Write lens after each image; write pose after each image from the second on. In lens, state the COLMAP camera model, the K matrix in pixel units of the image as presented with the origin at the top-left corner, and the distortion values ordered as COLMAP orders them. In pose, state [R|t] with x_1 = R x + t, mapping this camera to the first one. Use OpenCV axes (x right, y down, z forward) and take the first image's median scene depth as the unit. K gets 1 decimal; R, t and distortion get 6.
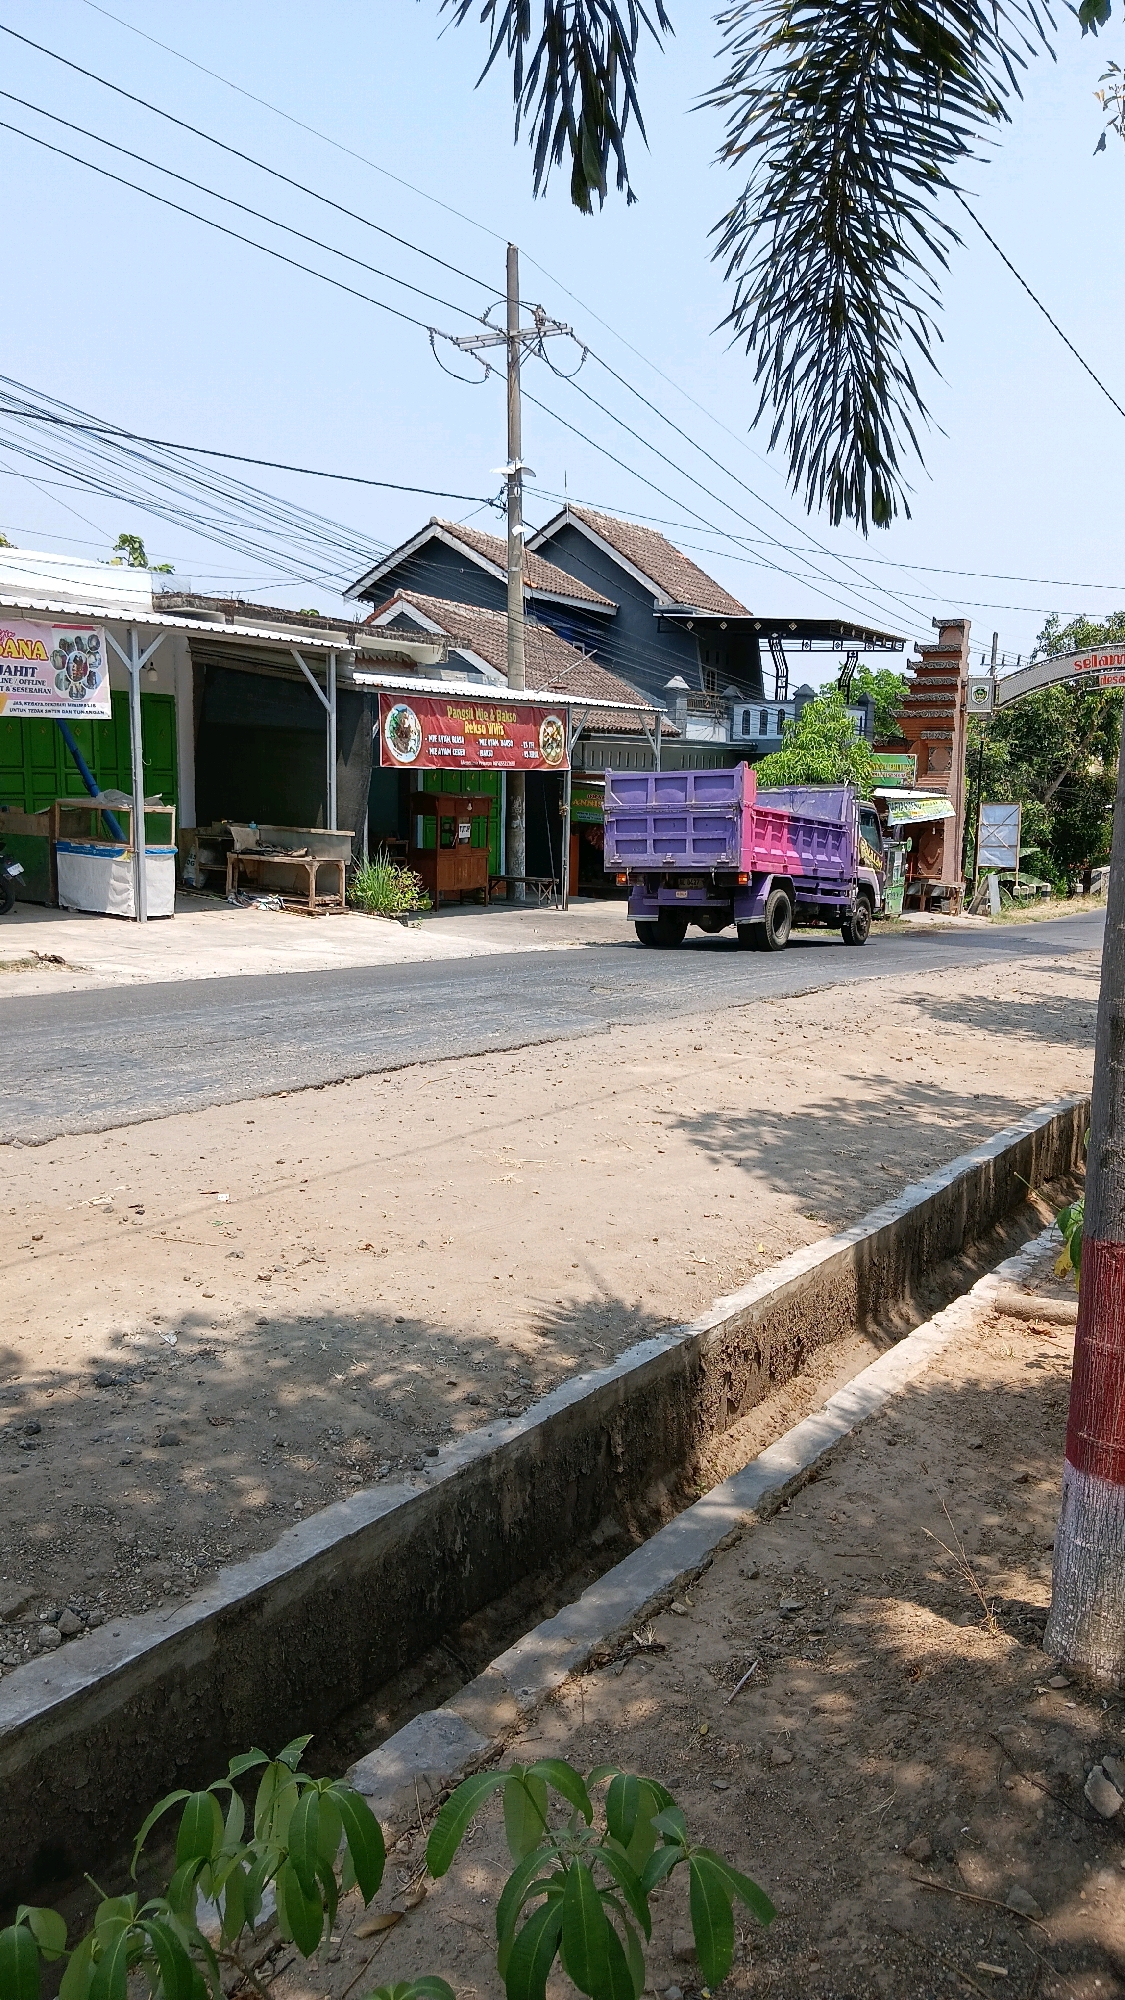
lens RADIAL K [[1513.8, 0, 562.5], [0, 1513.8, 1000.0], [0, 0, 1]] dist [0.149202, -0.274633]
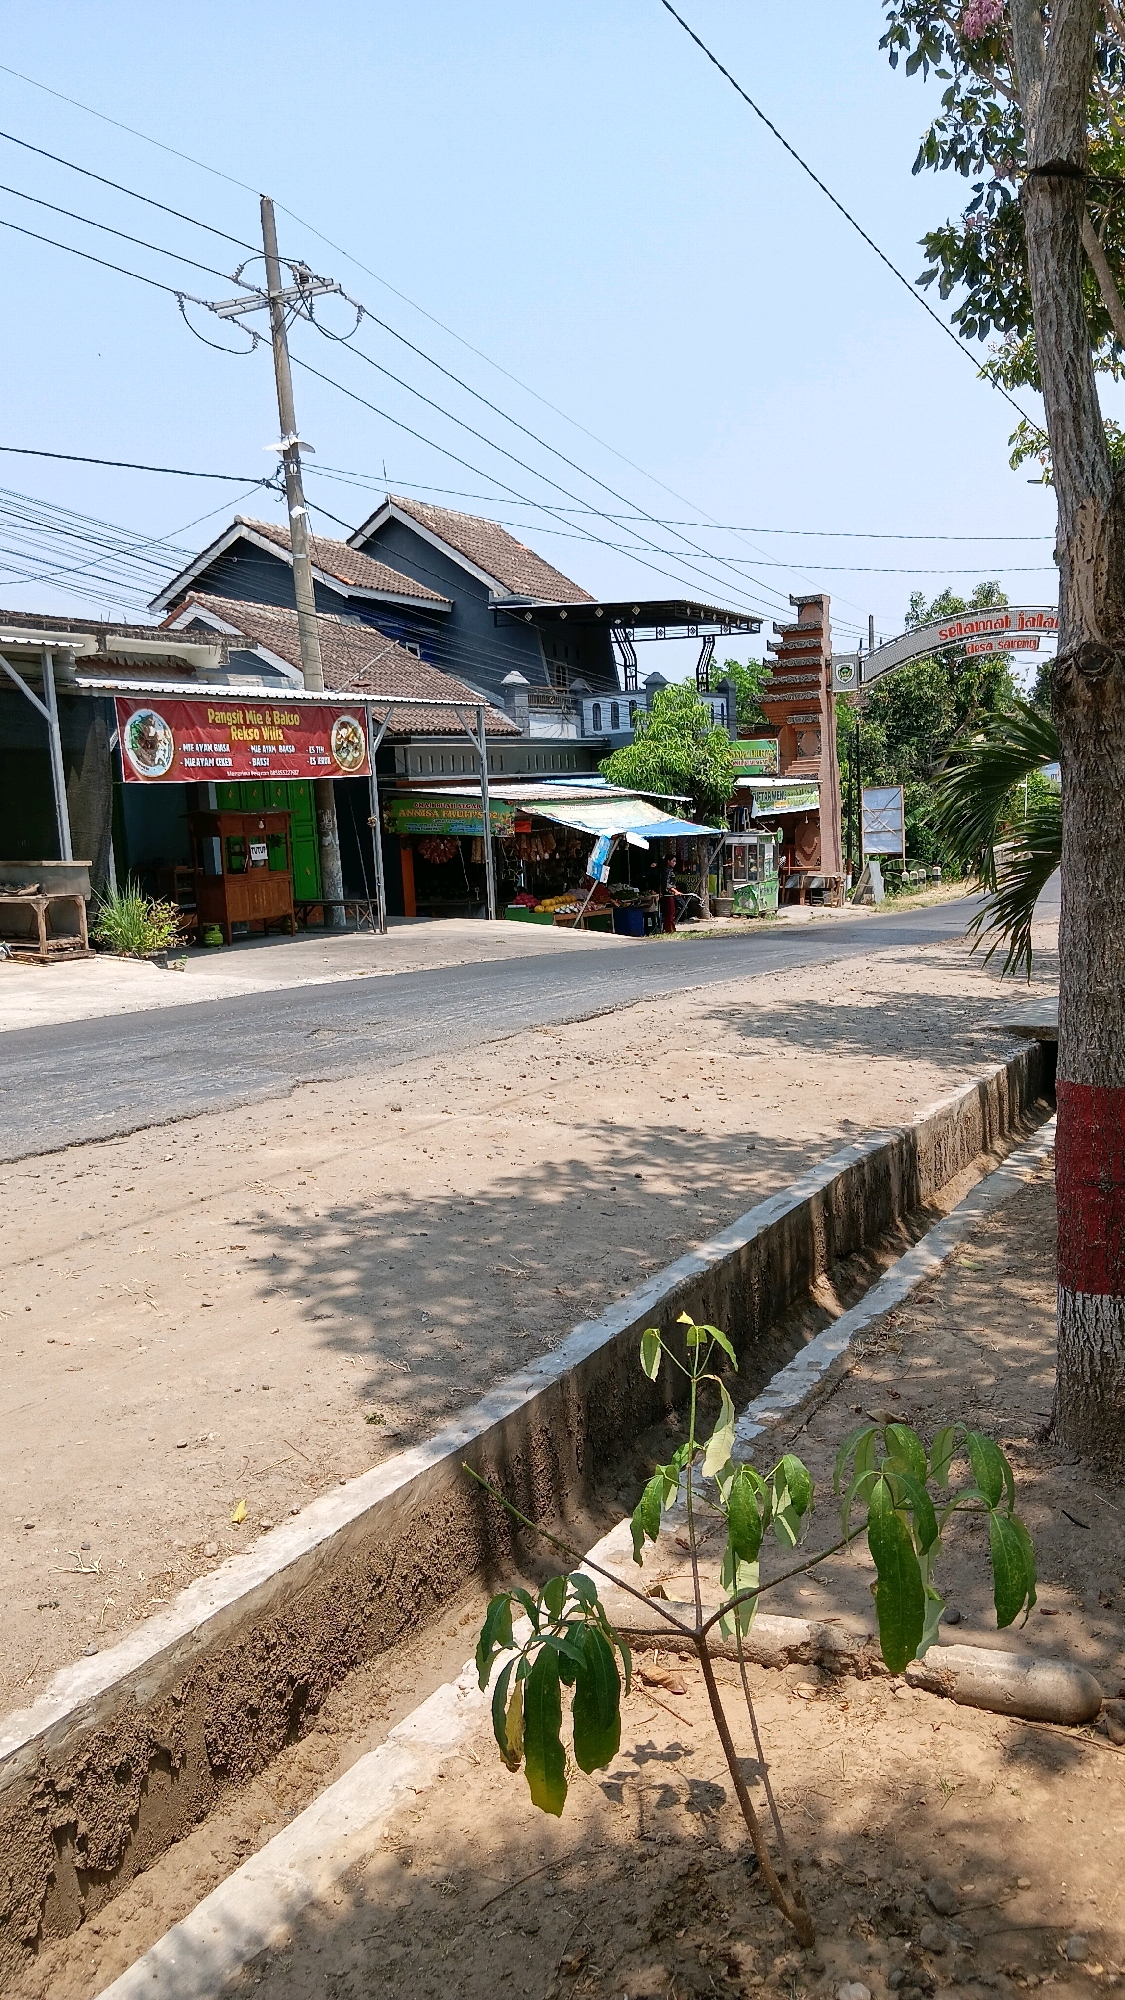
lens RADIAL K [[1513.8, 0, 562.5], [0, 1513.8, 1000.0], [0, 0, 1]] dist [0.149202, -0.274633]
pose [[0.995987, -0.076813, 0.045921, 0.059558], [0.077323, 0.996961, -0.009436, -0.003637], [-0.045056, 0.012949, 0.998901, 0.101883]]
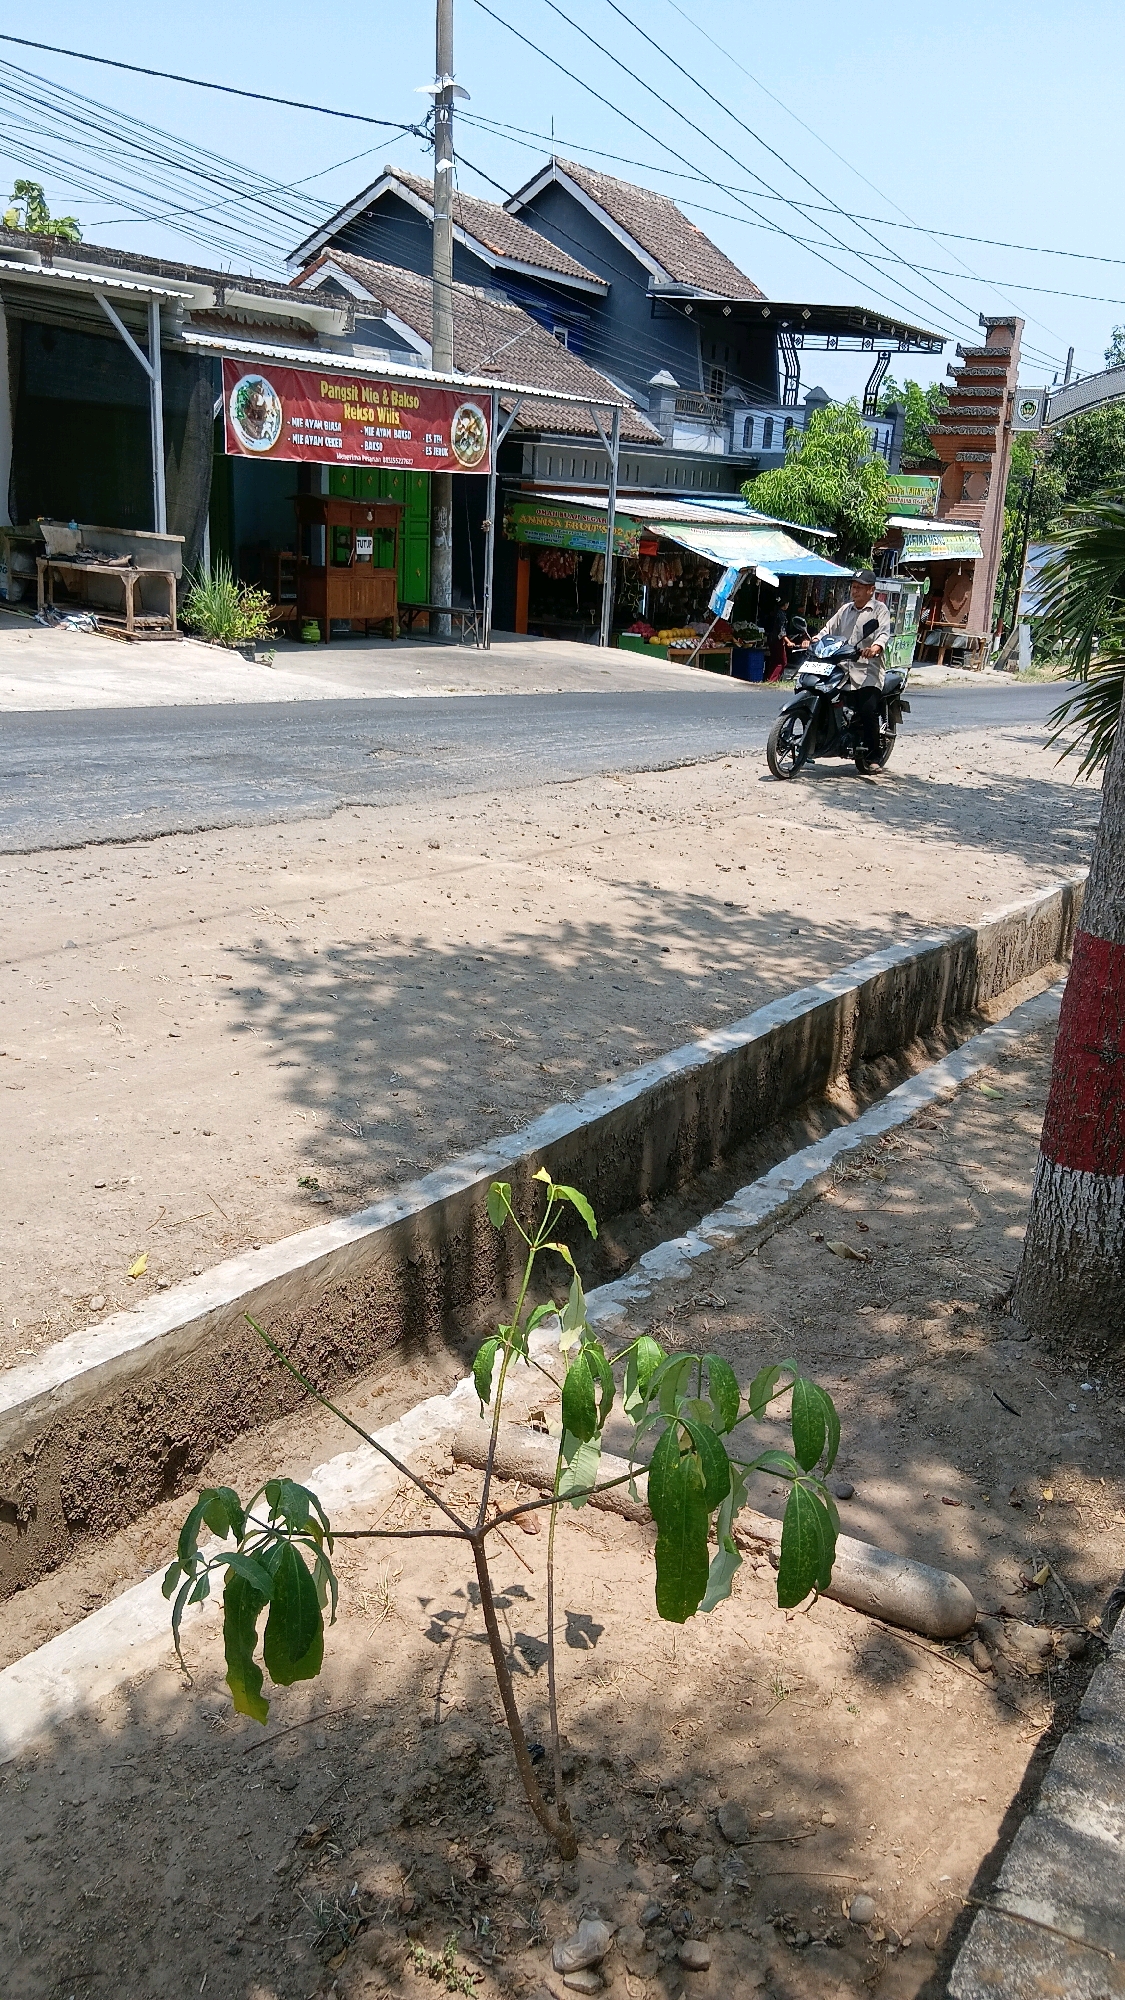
lens RADIAL K [[1513.8, 0, 562.5], [0, 1513.8, 1000.0], [0, 0, 1]] dist [0.149202, -0.274633]
pose [[0.998701, 0.042433, -0.028225, 0.073561], [-0.037214, 0.985598, 0.164957, -0.007282], [0.034818, -0.163693, 0.985897, 0.117518]]
